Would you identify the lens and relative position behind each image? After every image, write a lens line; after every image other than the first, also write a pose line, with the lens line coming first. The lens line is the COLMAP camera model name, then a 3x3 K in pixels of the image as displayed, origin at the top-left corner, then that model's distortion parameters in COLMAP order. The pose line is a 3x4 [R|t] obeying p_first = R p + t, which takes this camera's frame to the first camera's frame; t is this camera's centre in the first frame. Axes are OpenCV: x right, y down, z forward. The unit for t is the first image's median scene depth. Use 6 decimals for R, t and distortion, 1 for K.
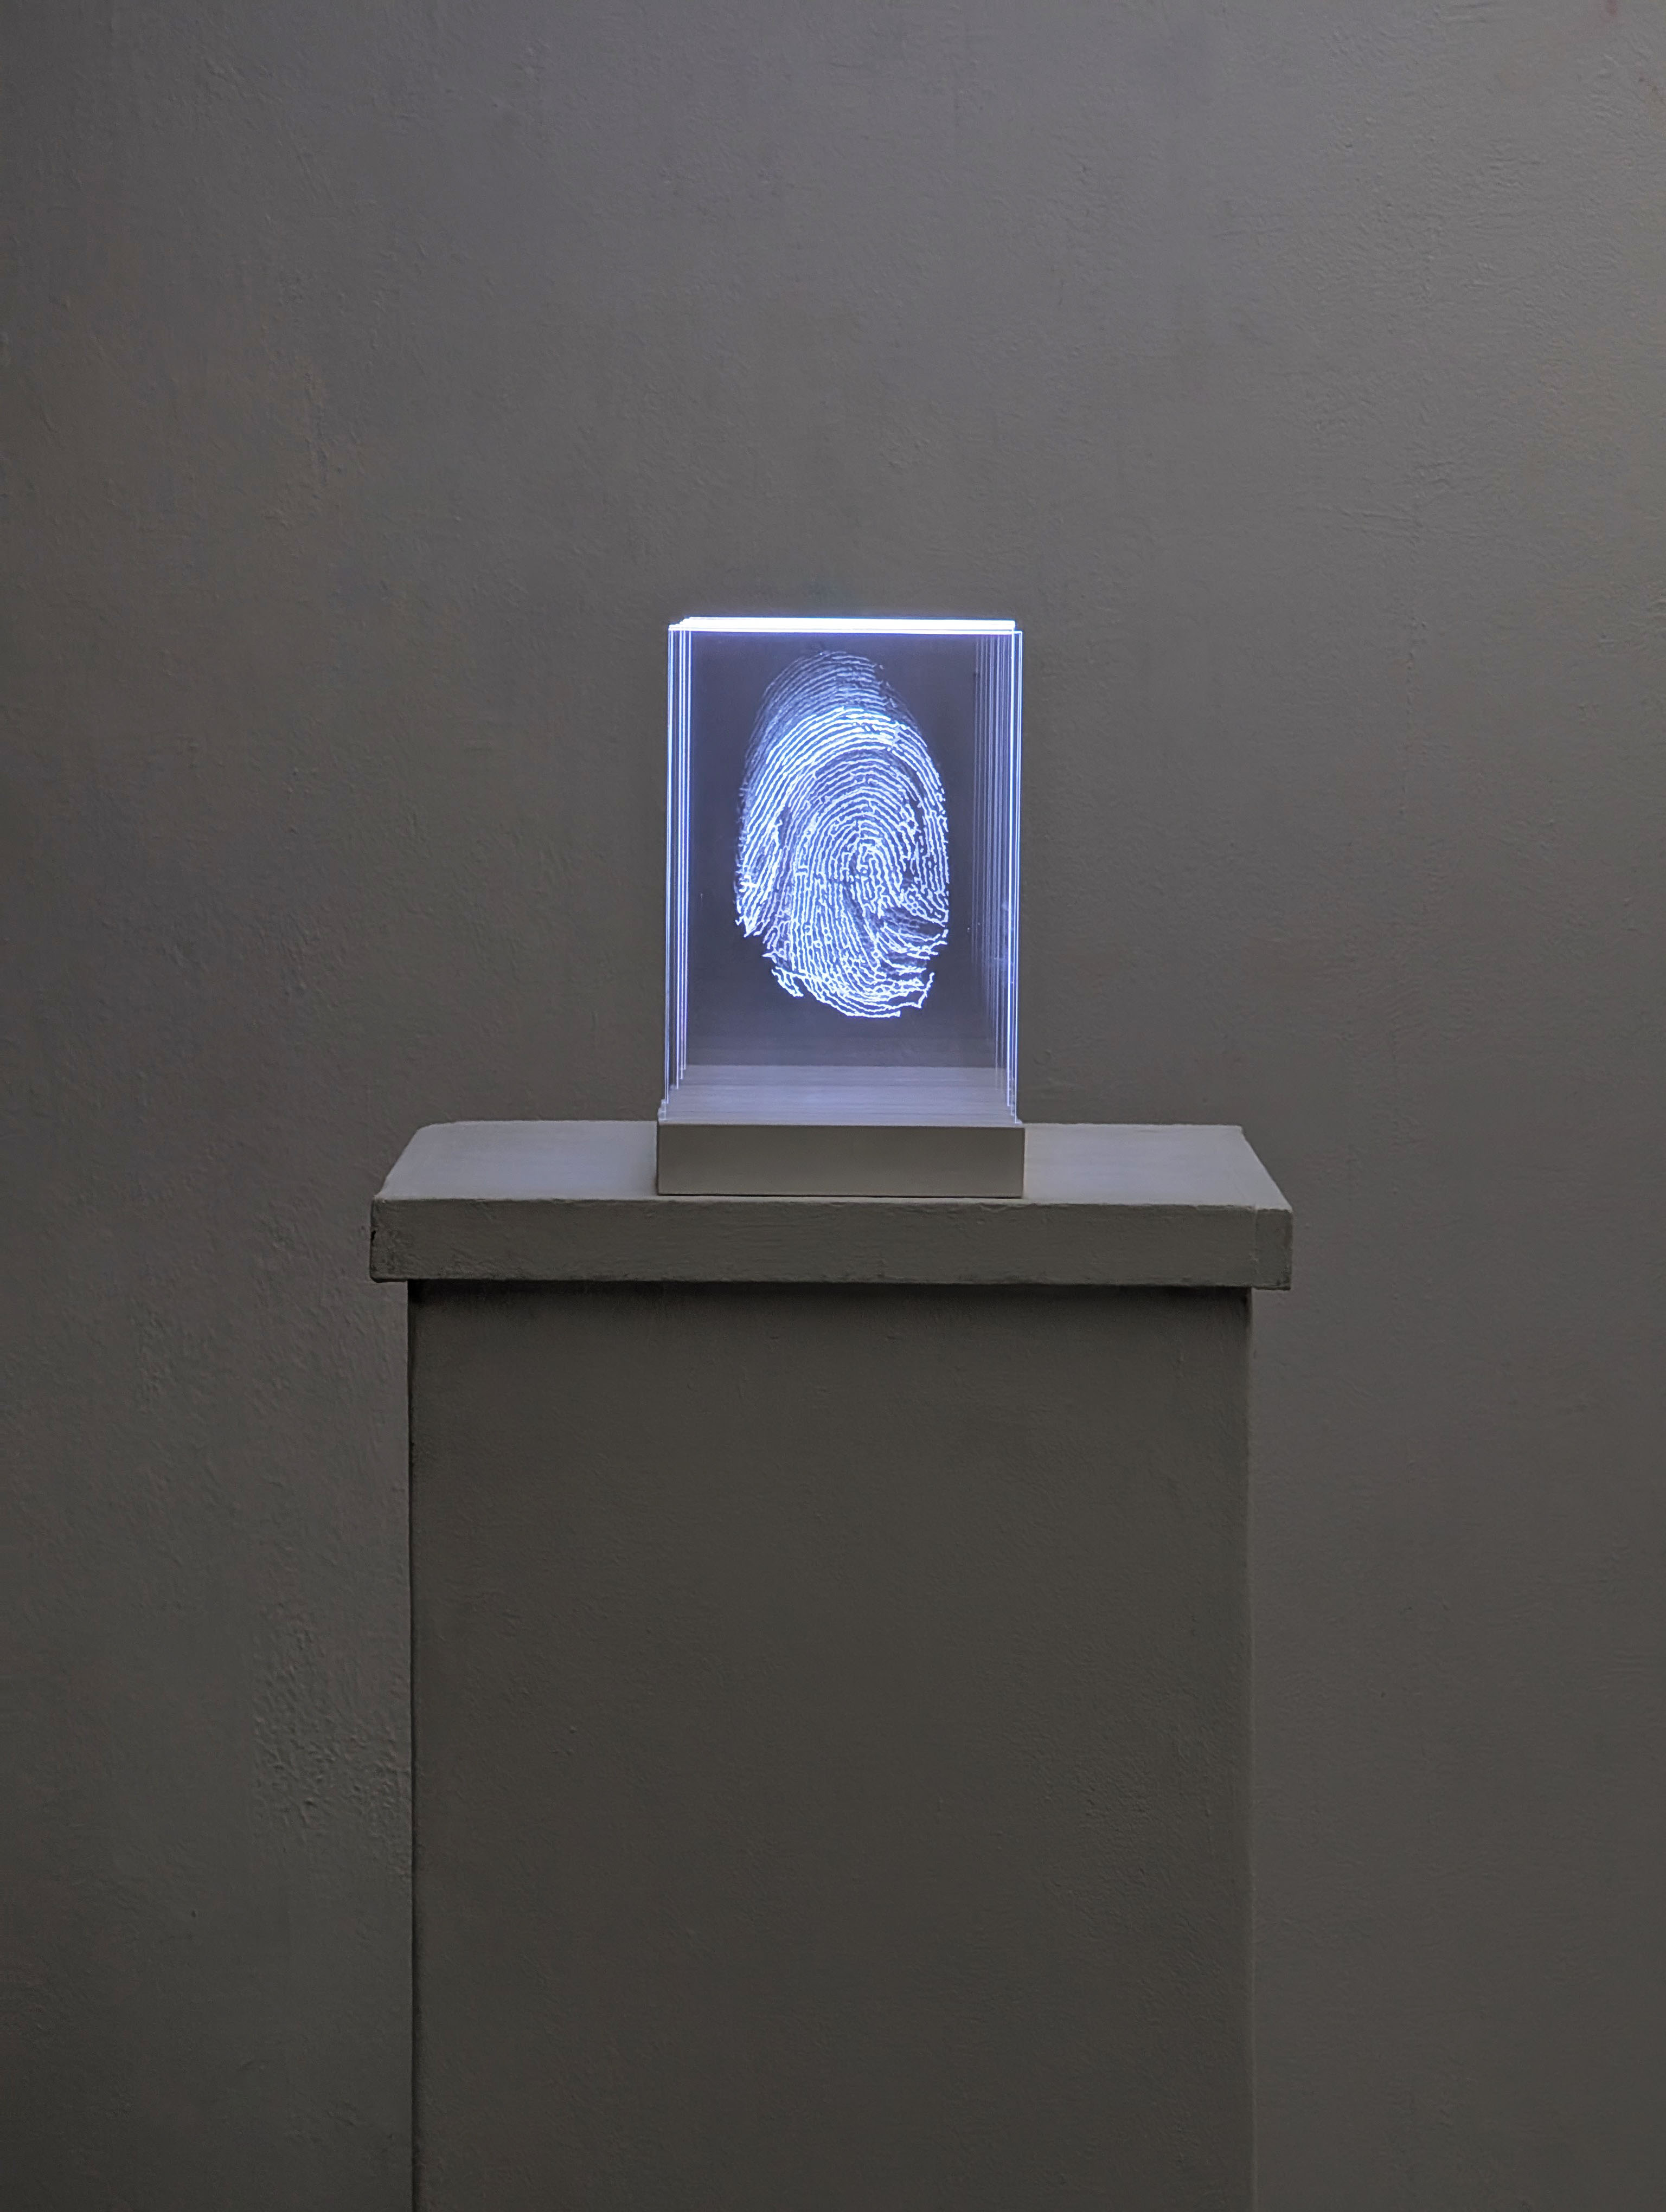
lens RADIAL K [[7176.9, 0, 832.0], [0, 7176.9, 1103.0], [0, 0, 1]] dist [0.379859, 0.000000]
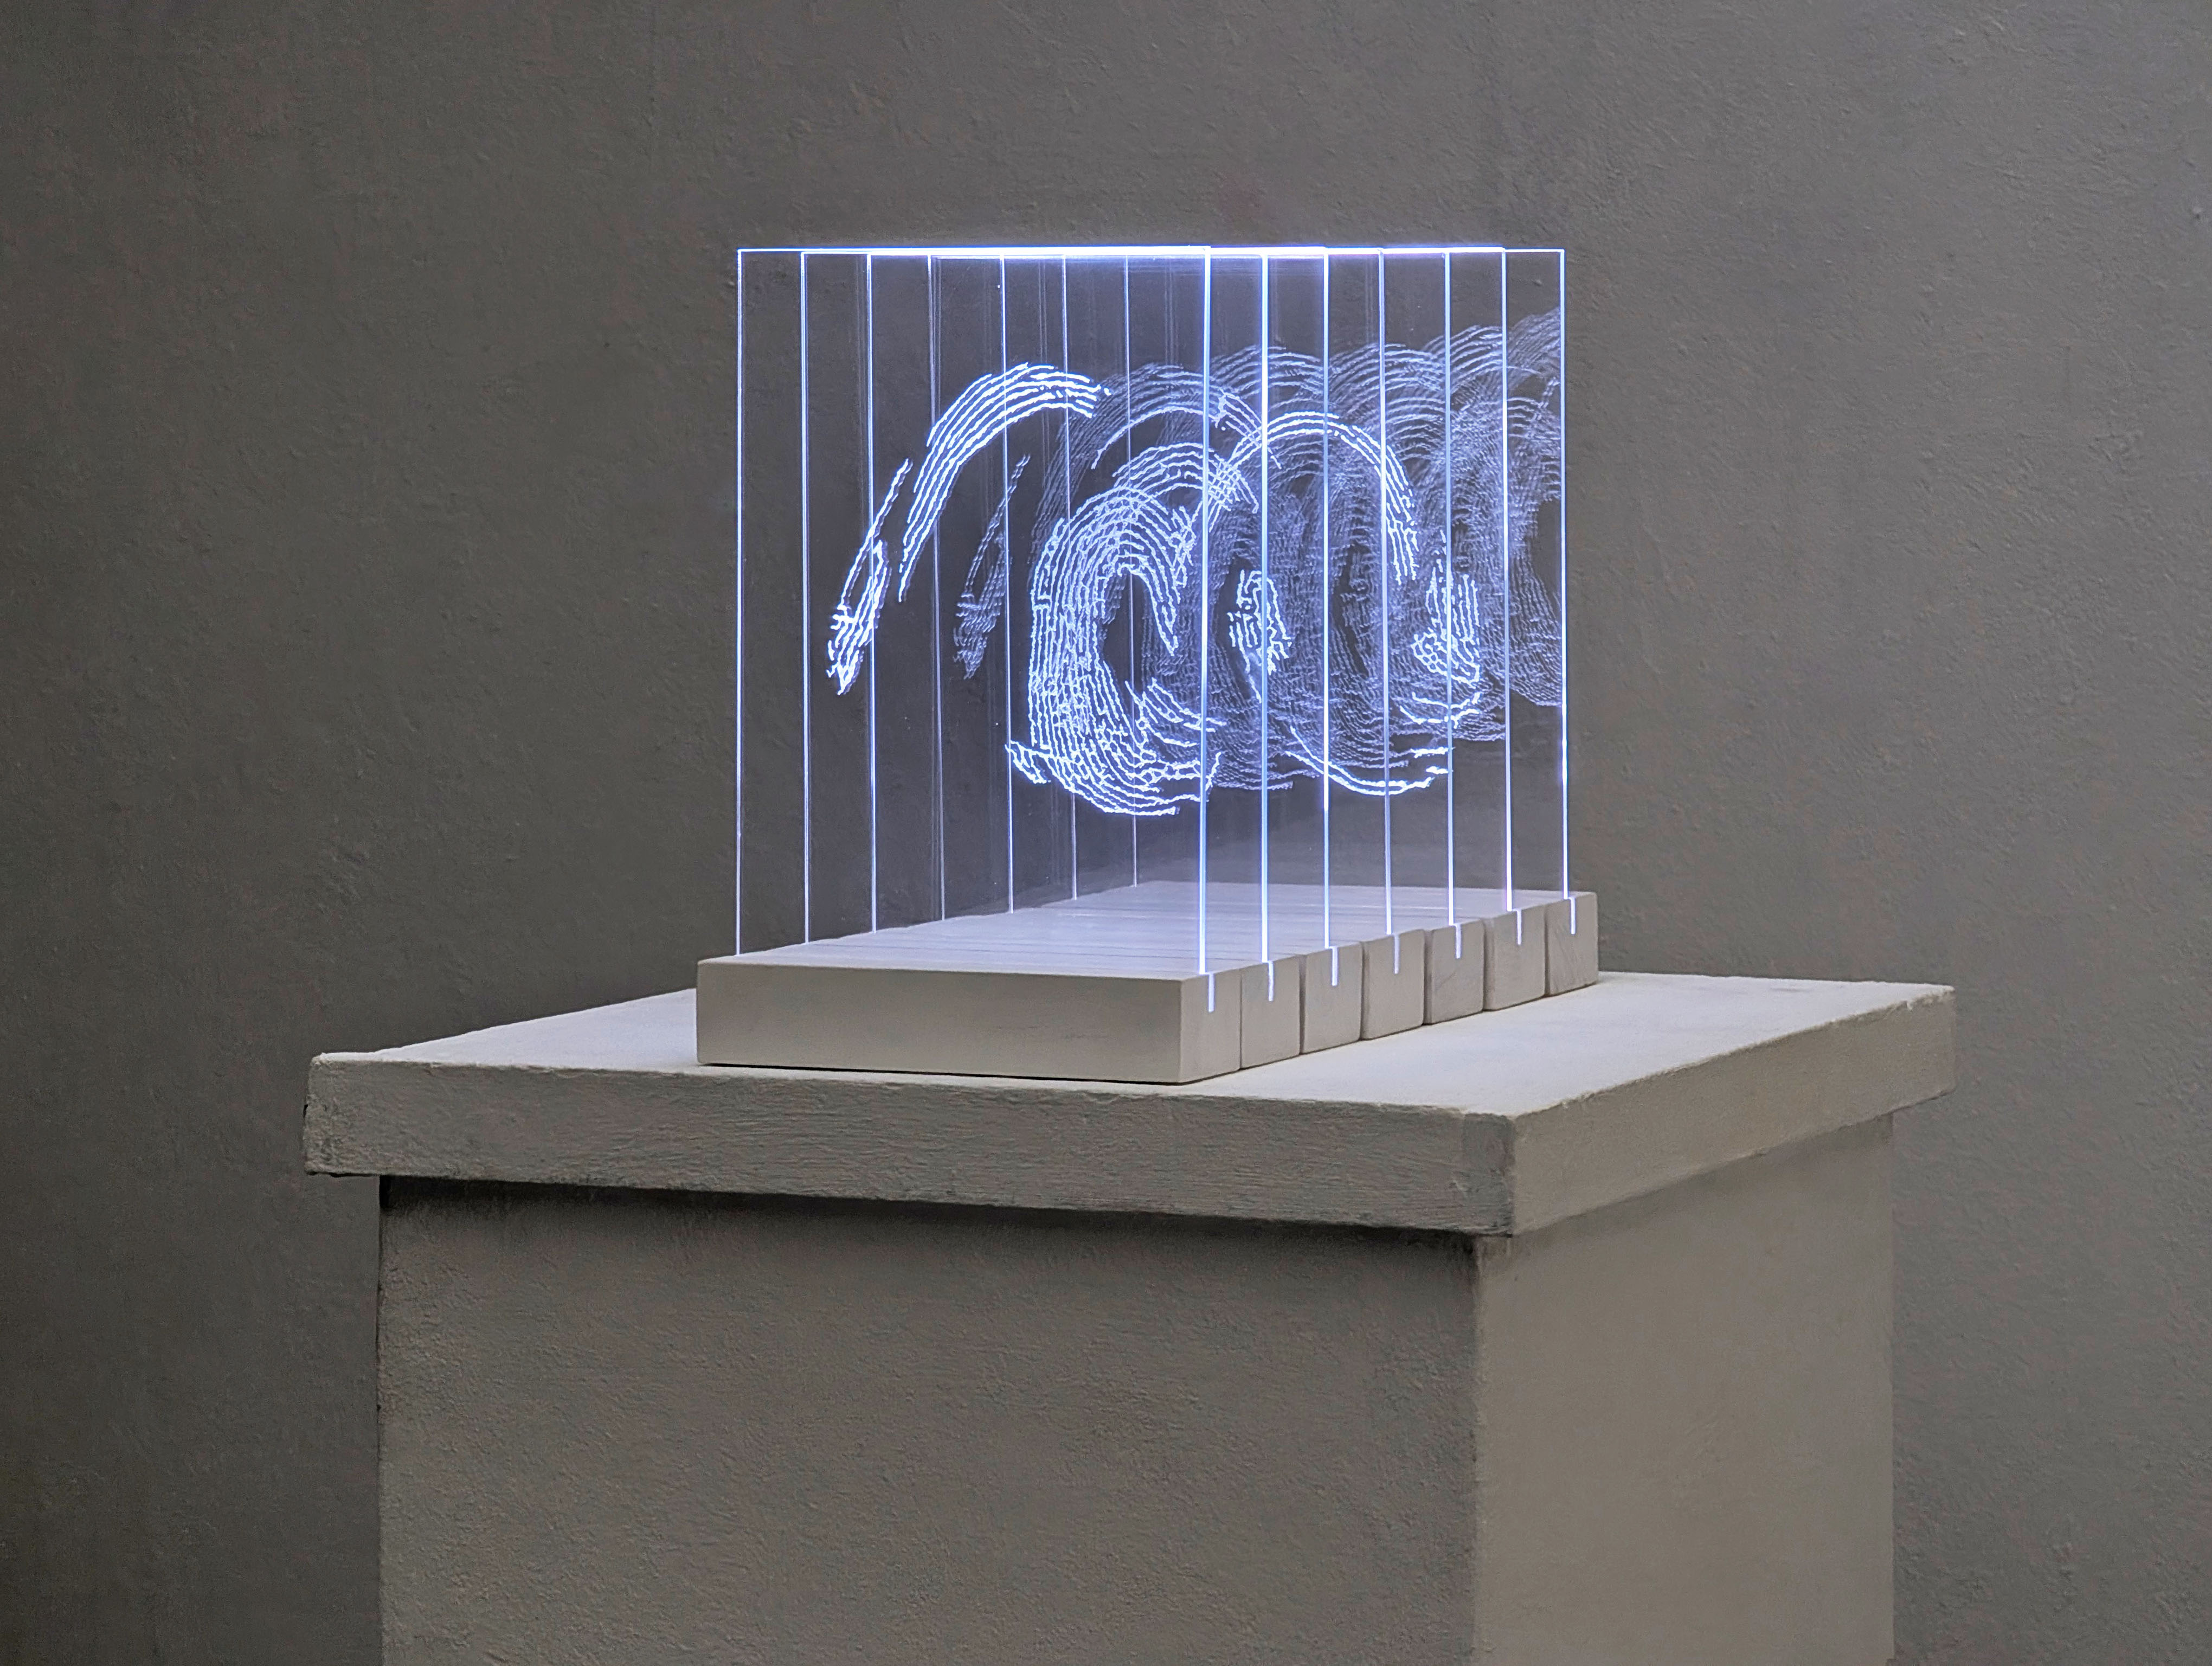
lens RADIAL K [[7176.9, 0, 1106.8], [0, 7176.9, 836.4], [0, 0, 1]] dist [0.379859, 0.000000]
pose [[0.907927, 0.016866, -0.418790, 0.293005], [-0.020644, 0.999777, -0.004493, -0.006726], [0.418620, 0.012725, 0.908072, 0.371583]]
